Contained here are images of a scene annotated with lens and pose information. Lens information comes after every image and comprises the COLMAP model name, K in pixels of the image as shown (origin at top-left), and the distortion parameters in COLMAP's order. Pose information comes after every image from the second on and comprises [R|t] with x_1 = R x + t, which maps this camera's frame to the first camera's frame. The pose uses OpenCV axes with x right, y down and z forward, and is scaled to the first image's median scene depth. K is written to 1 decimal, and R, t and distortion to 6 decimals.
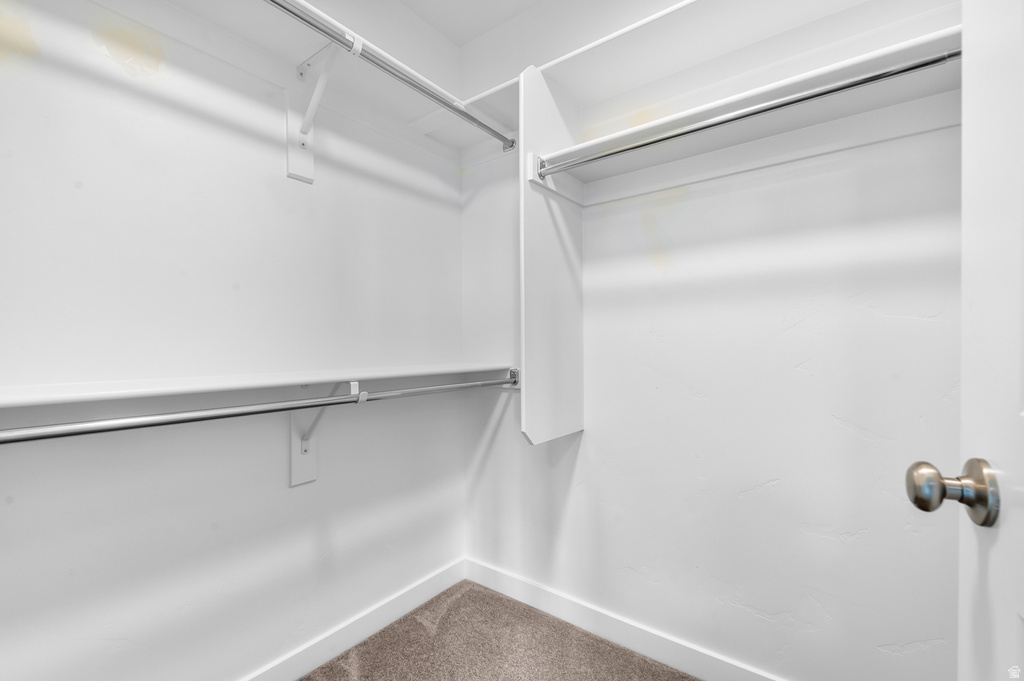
lens RADIAL K [[438.1, 0, 513.4], [0, 438.1, 341.7], [0, 0, 1]] dist [0.011131, -0.000083]
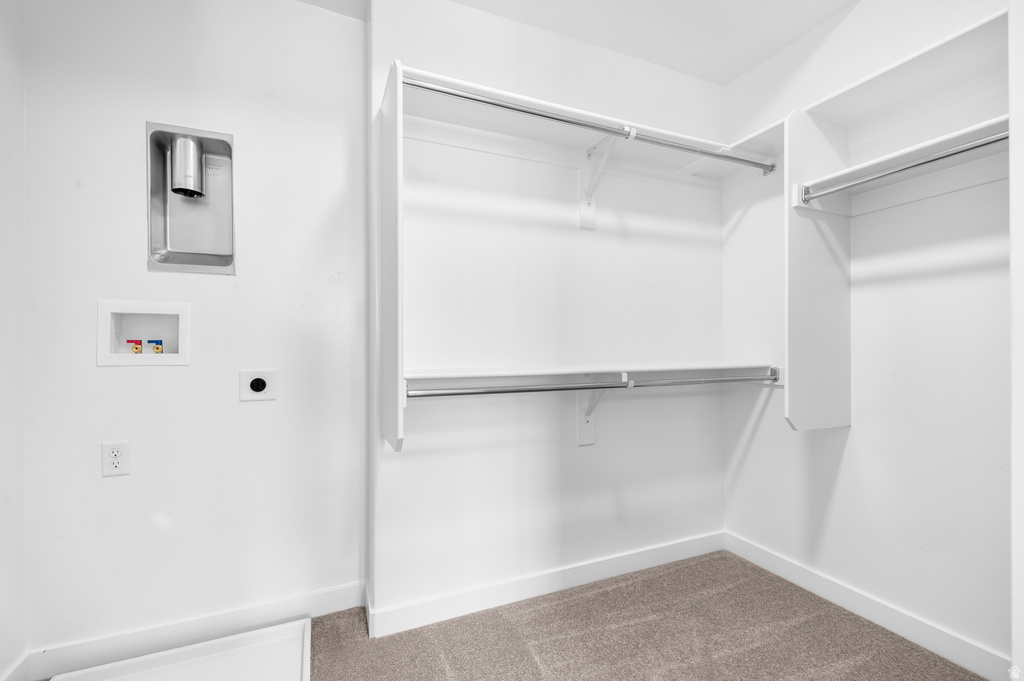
lens RADIAL K [[438.1, 0, 511.6], [0, 438.1, 334.6], [0, 0, 1]] dist [0.011131, -0.000083]
pose [[0.879937, 0.003264, -0.475079, -0.061084], [-0.006202, 0.999970, -0.004618, -0.015068], [0.475050, 0.007010, 0.879931, -0.354338]]
